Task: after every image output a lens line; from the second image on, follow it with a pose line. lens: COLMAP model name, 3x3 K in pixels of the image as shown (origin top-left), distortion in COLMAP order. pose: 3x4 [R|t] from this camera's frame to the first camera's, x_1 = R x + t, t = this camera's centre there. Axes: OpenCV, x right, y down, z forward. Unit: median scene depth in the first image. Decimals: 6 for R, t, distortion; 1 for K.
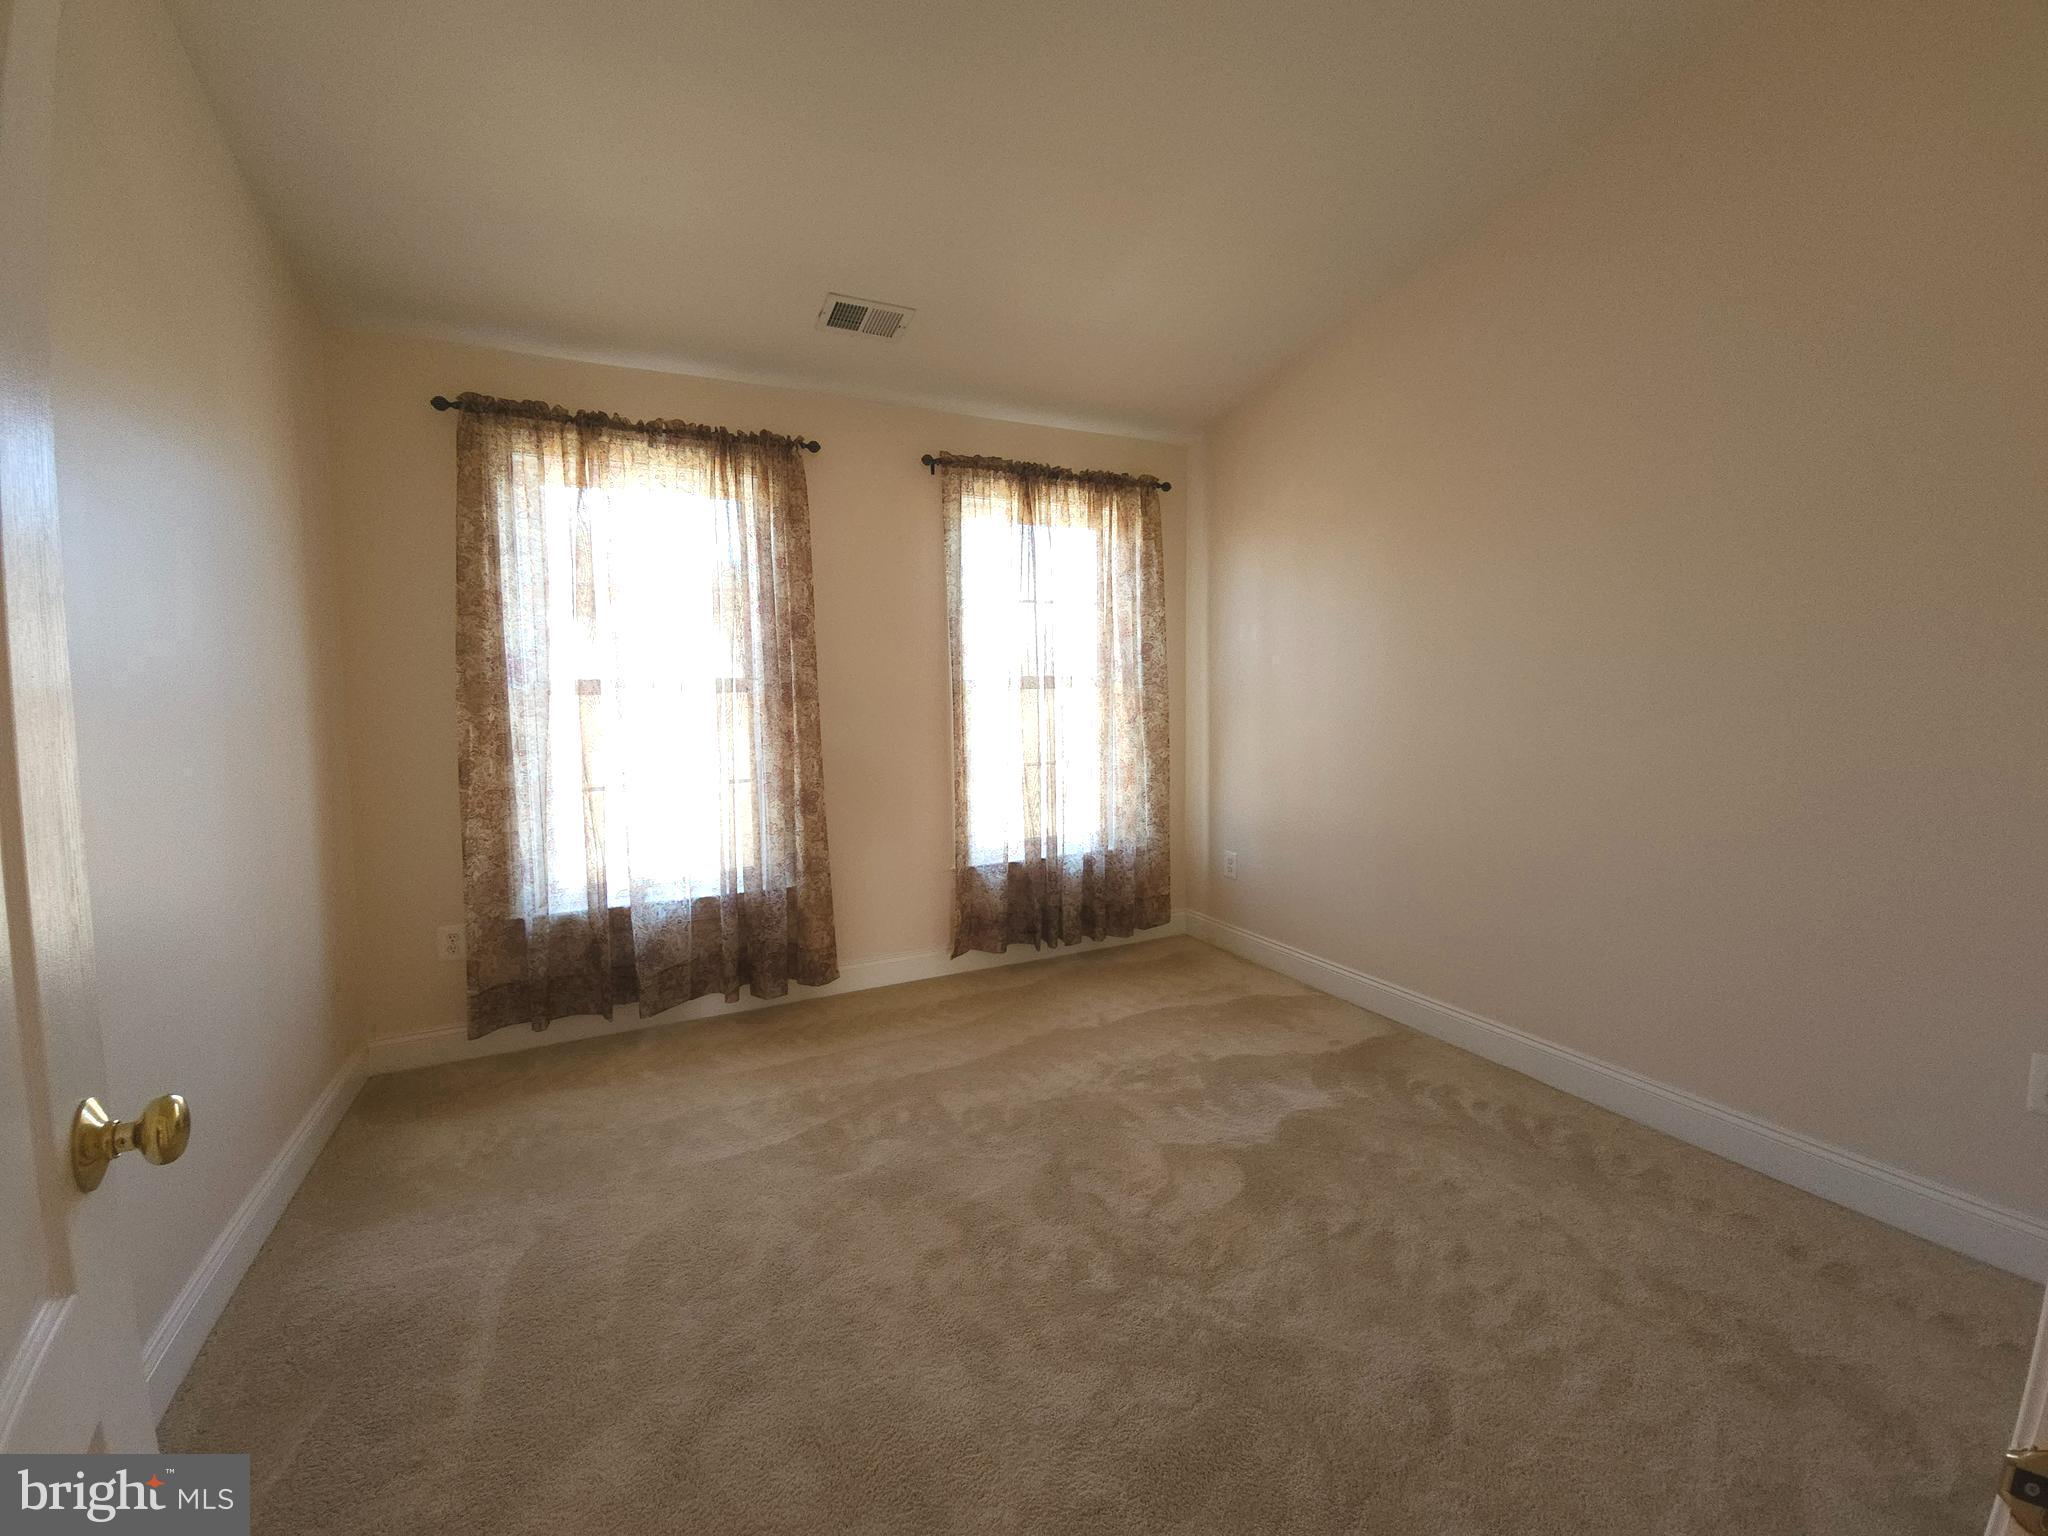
lens RADIAL K [[839.8, 0, 1017.8], [0, 839.8, 754.8], [0, 0, 1]] dist [-0.001134, -0.000079]
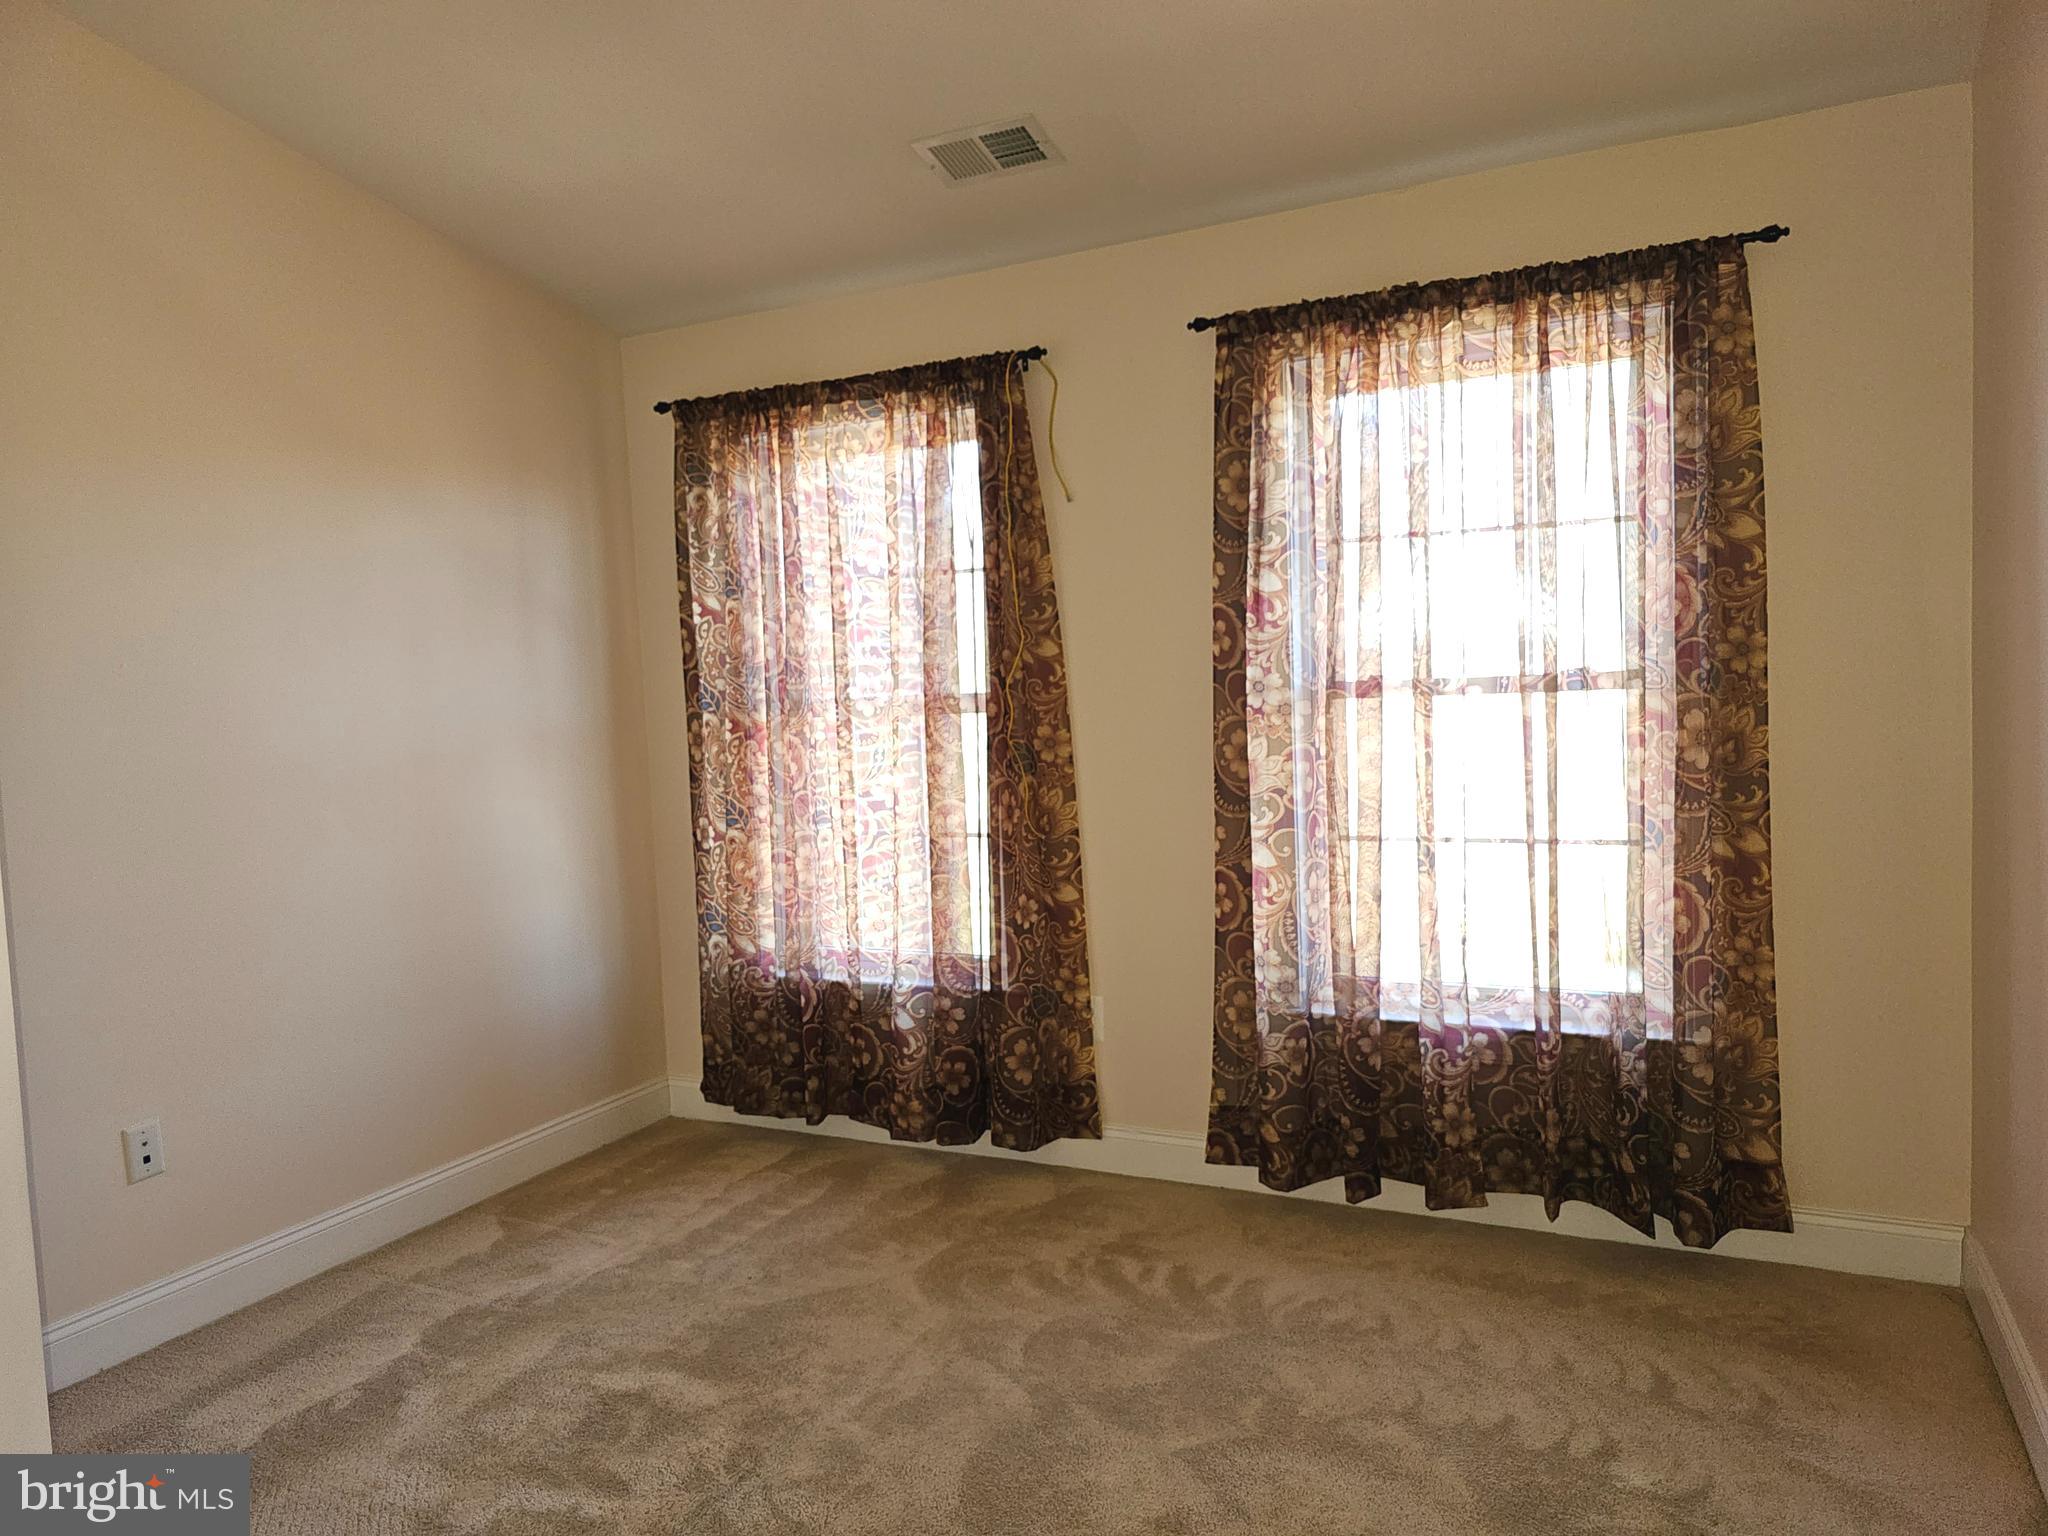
lens RADIAL K [[1392.4, 0, 1023.1], [0, 1392.4, 794.6], [0, 0, 1]] dist [0.028345, -0.001900]
pose [[0.603531, 0.049855, -0.795779, 0.574201], [-0.048228, 0.998498, 0.025979, -0.031317], [0.795879, 0.022700, 0.605030, 0.250253]]
